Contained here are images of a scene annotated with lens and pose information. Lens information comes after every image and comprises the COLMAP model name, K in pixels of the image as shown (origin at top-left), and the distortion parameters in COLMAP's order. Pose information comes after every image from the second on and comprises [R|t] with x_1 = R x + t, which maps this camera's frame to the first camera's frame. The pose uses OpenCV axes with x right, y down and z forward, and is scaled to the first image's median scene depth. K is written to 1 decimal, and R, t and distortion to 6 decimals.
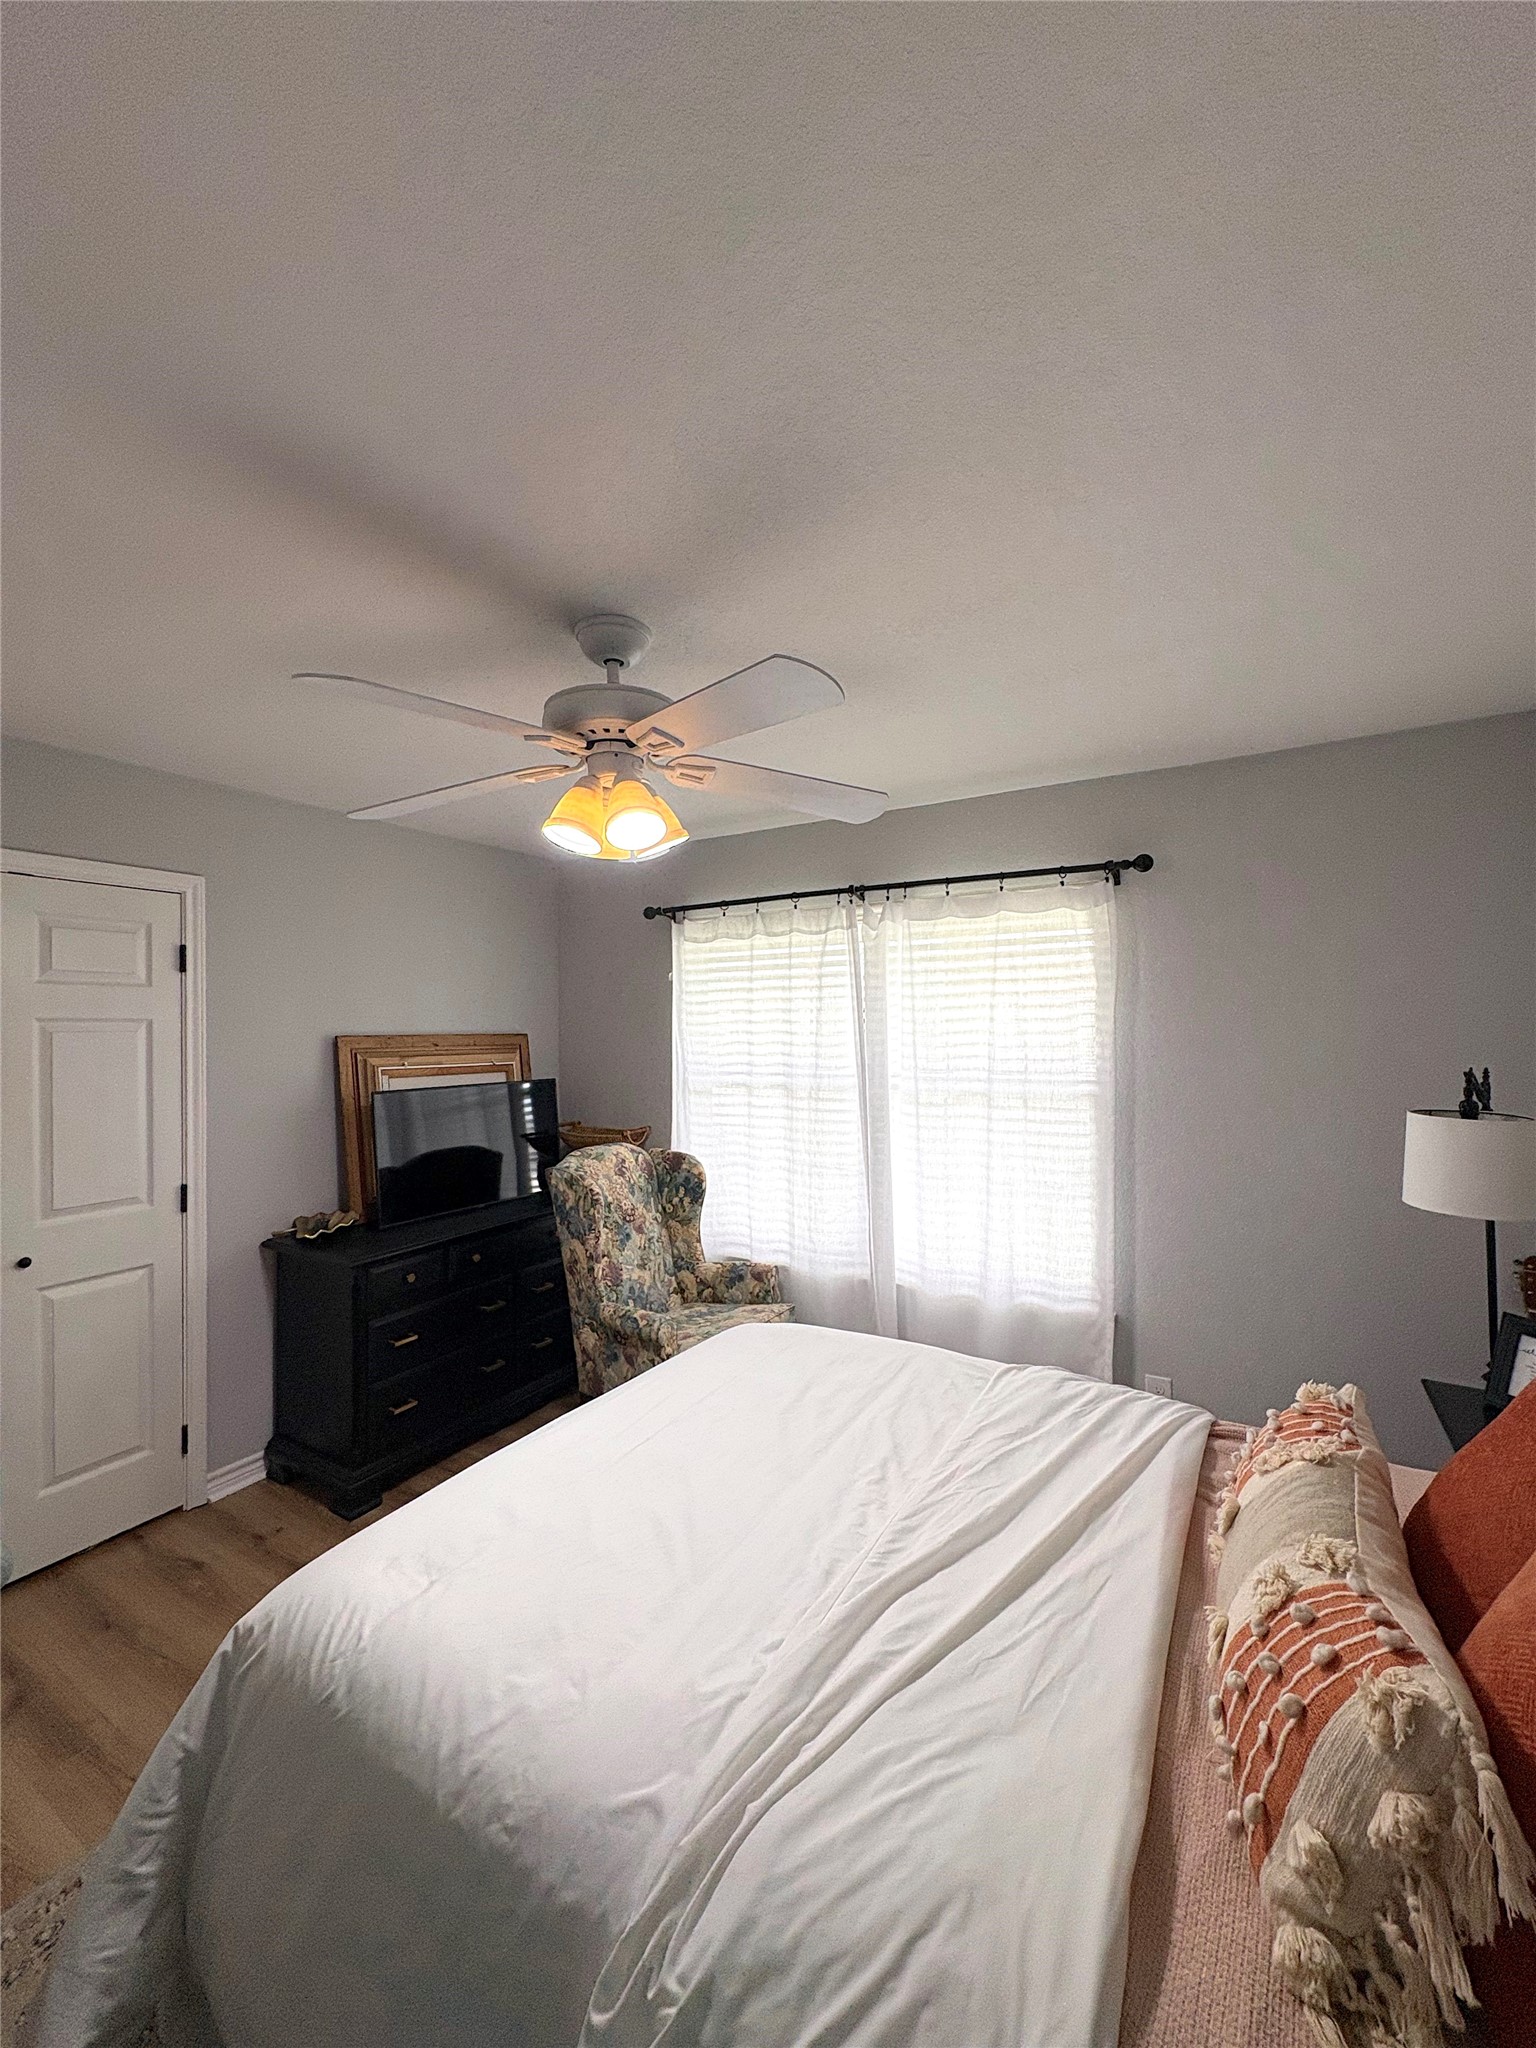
lens RADIAL K [[809.7, 0, 767.3], [0, 809.7, 1023.8], [0, 0, 1]] dist [-0.000527, -0.000018]
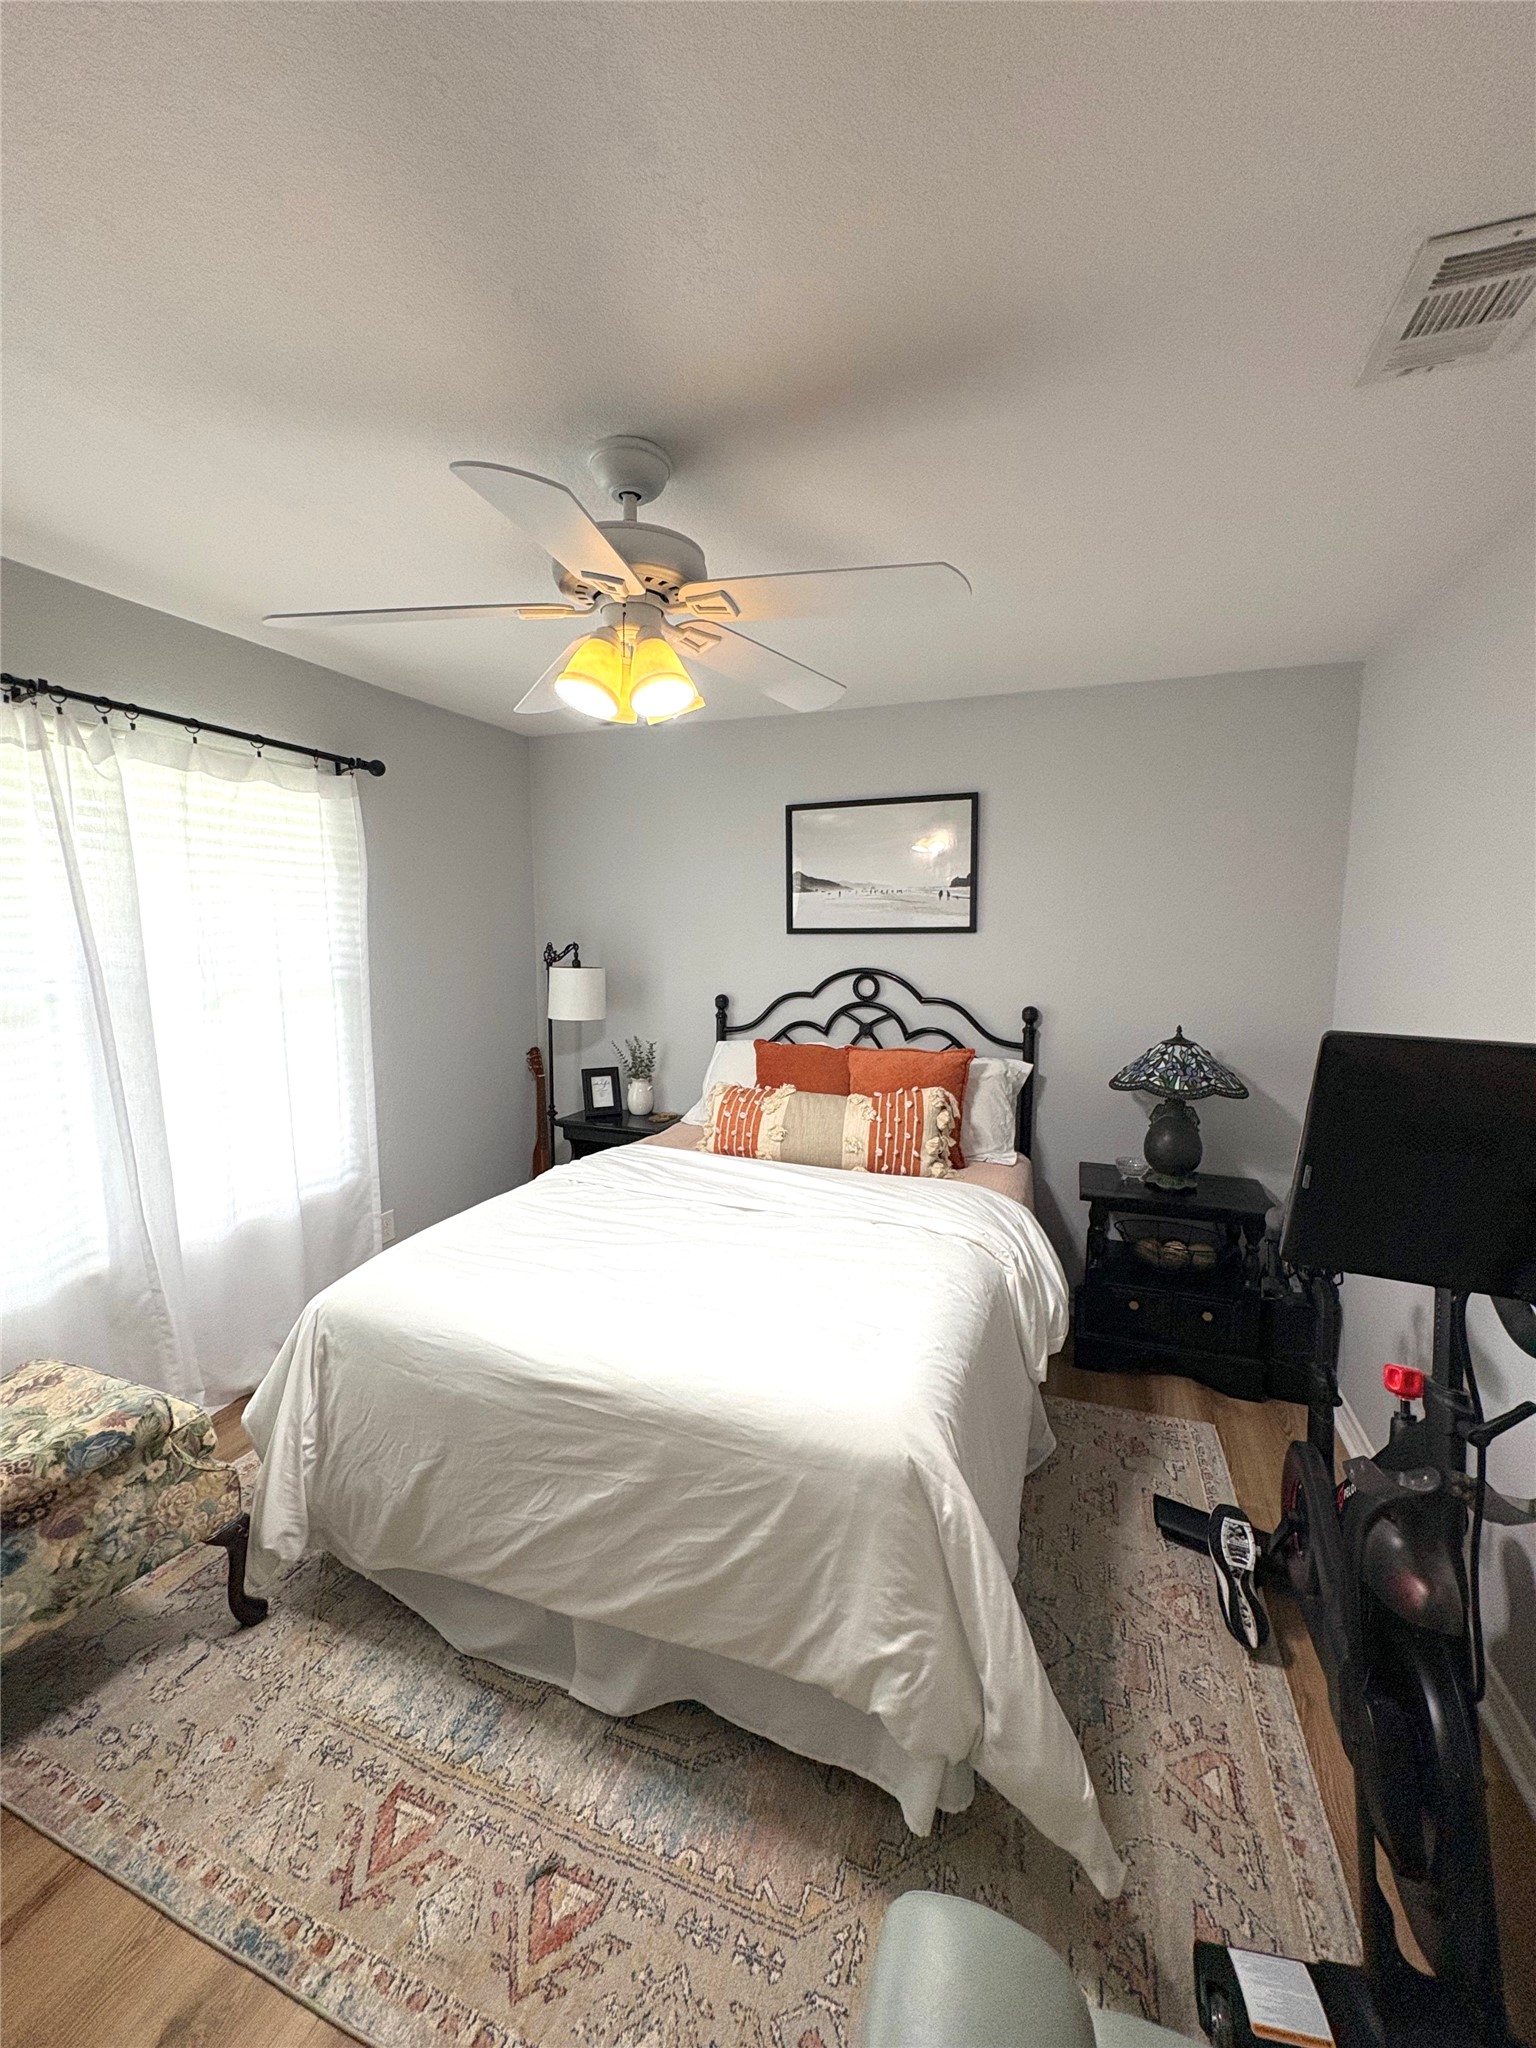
lens RADIAL K [[809.7, 0, 767.3], [0, 809.7, 1023.8], [0, 0, 1]] dist [-0.000527, -0.000018]
pose [[-0.176163, -0.108135, 0.978403, -0.712988], [-0.001055, 0.993968, 0.109665, 0.028356], [-0.984360, 0.018287, -0.175215, 0.620600]]
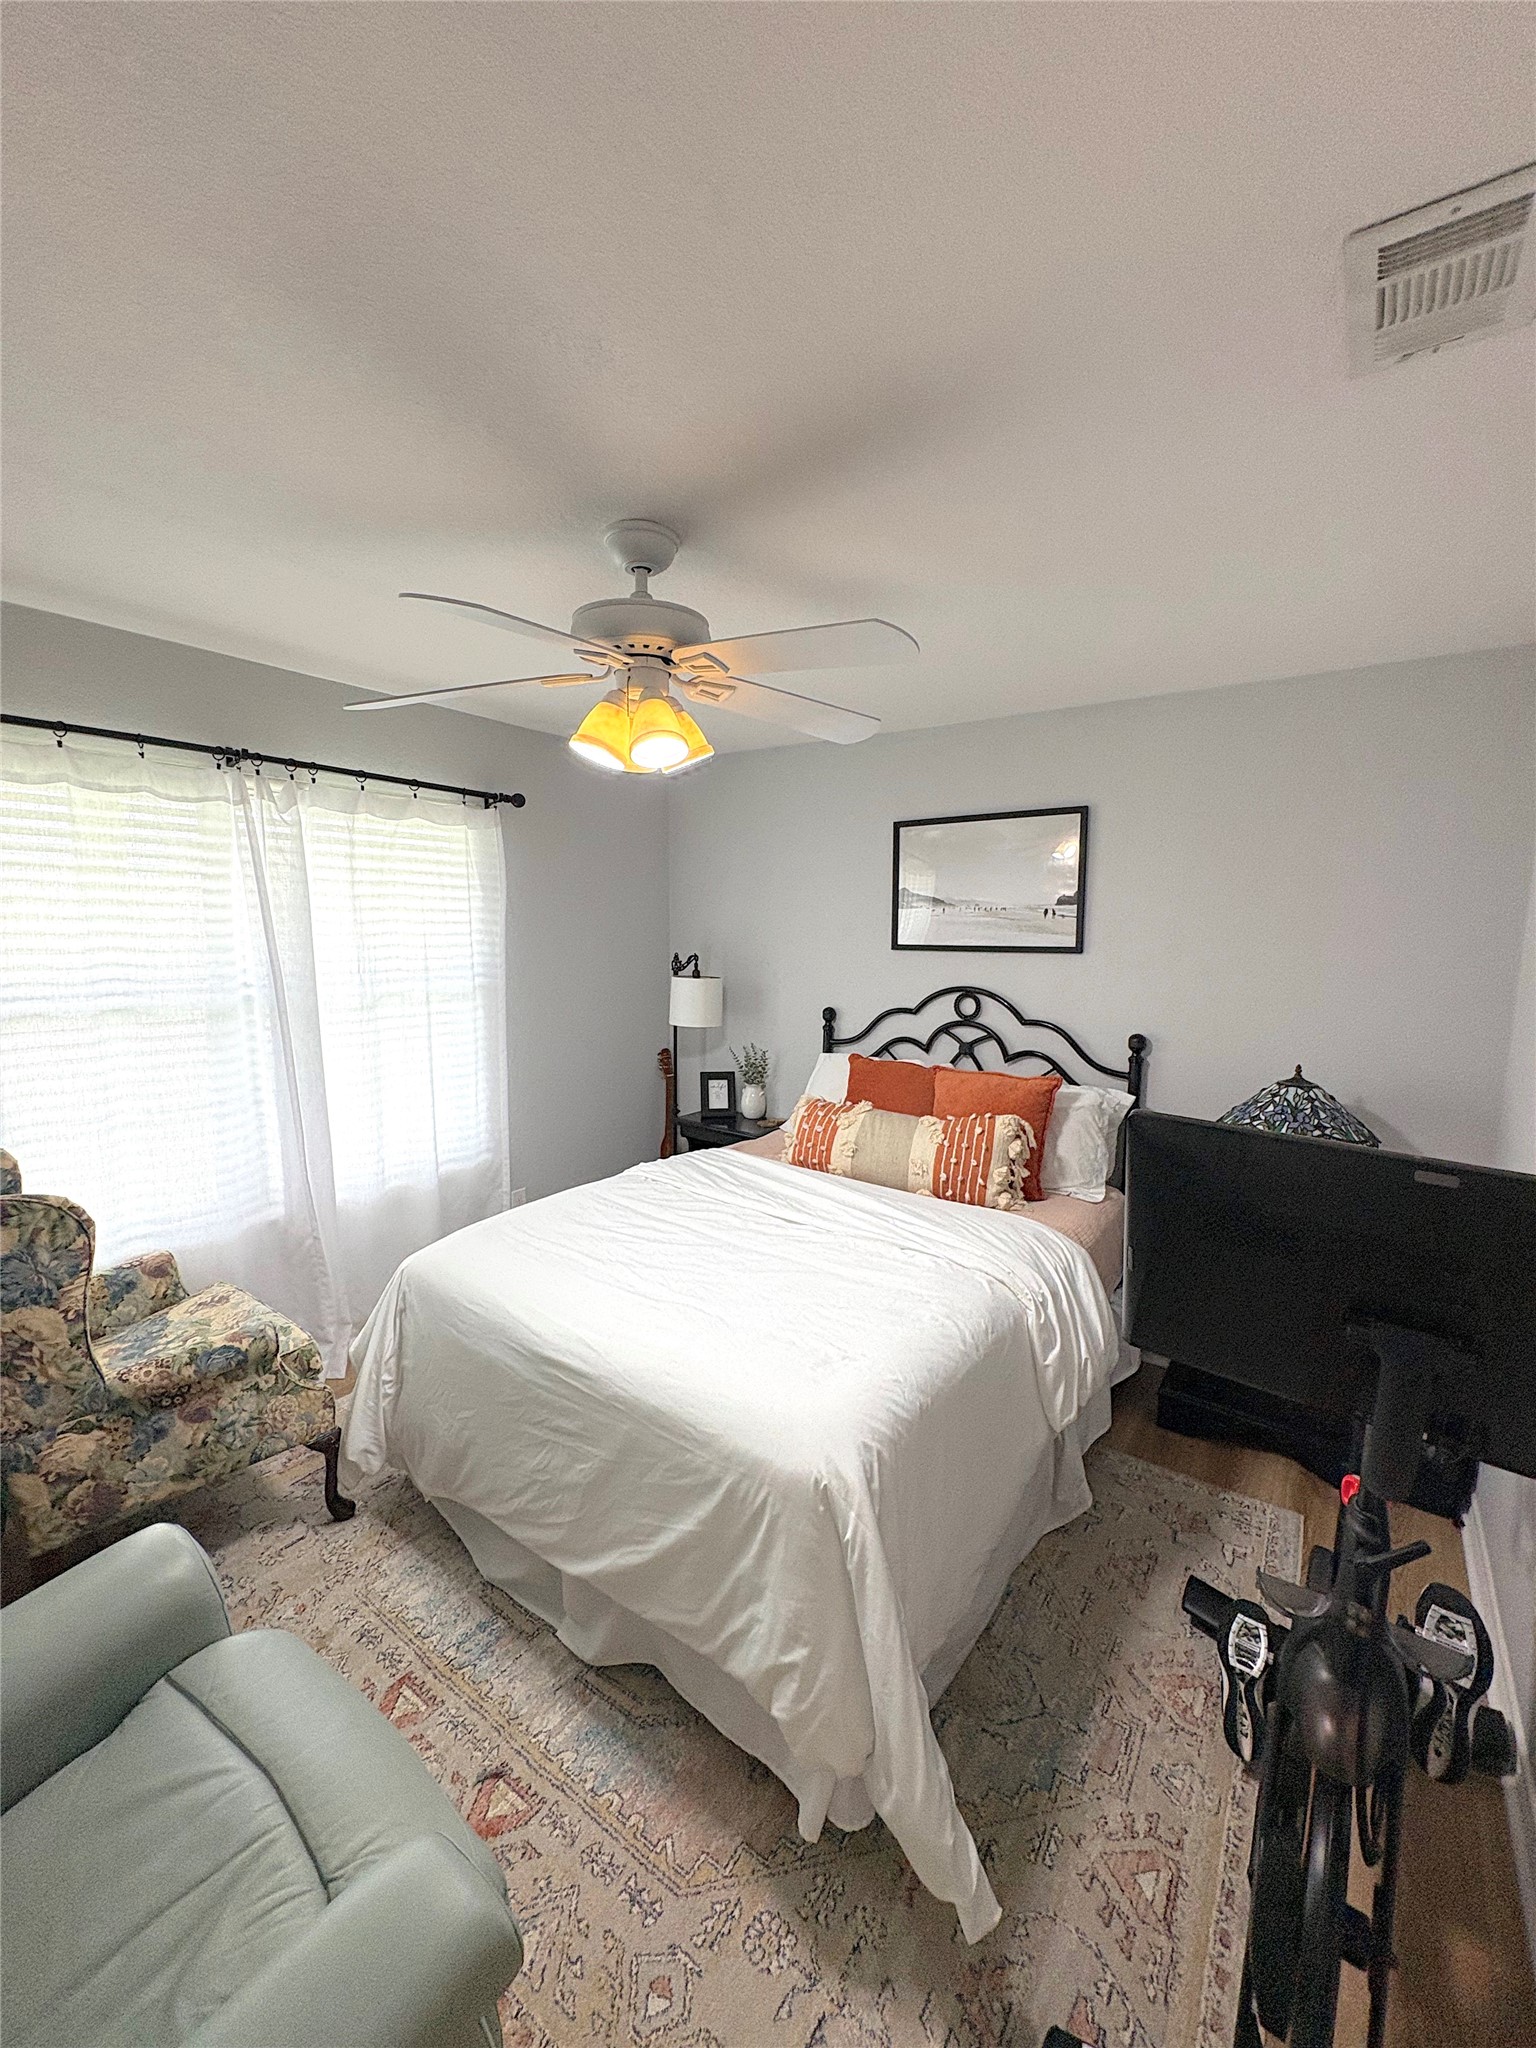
lens RADIAL K [[809.7, 0, 767.3], [0, 809.7, 1023.8], [0, 0, 1]] dist [-0.000527, -0.000018]
pose [[0.083880, -0.113603, 0.989979, -0.751710], [-0.012694, 0.993278, 0.115057, -0.000151], [-0.996395, -0.022218, 0.081874, 0.458390]]
